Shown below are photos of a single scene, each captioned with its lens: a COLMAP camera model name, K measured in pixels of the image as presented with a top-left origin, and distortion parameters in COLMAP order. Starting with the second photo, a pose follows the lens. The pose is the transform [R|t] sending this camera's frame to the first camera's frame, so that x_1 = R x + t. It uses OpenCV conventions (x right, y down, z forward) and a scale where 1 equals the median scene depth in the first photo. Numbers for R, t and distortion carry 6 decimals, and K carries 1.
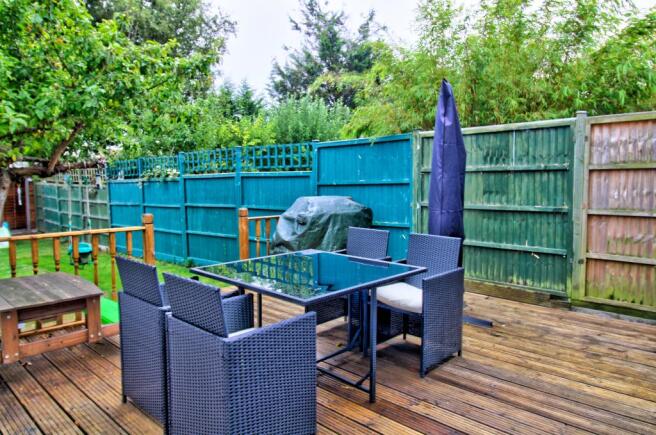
lens RADIAL K [[437.6, 0, 328.0], [0, 437.6, 209.8], [0, 0, 1]] dist [0.000227, -0.000534]
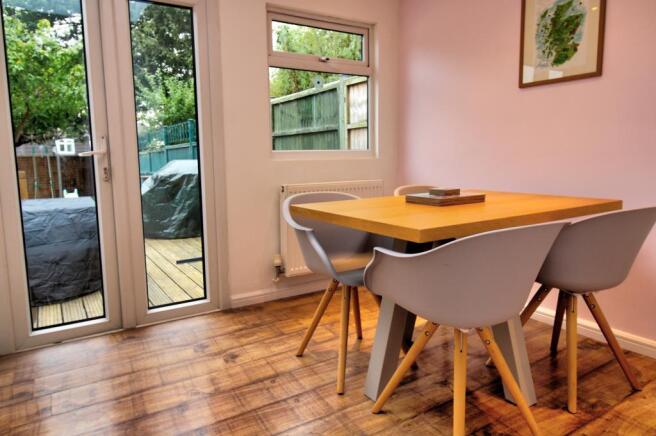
lens RADIAL K [[437.6, 0, 328.0], [0, 437.6, 210.3], [0, 0, 1]] dist [0.000227, -0.000534]
pose [[0.968617, 0.015507, -0.248072, 0.725813], [-0.000428, 0.998154, 0.060724, 0.037134], [0.248556, -0.058712, 0.966837, -0.048999]]
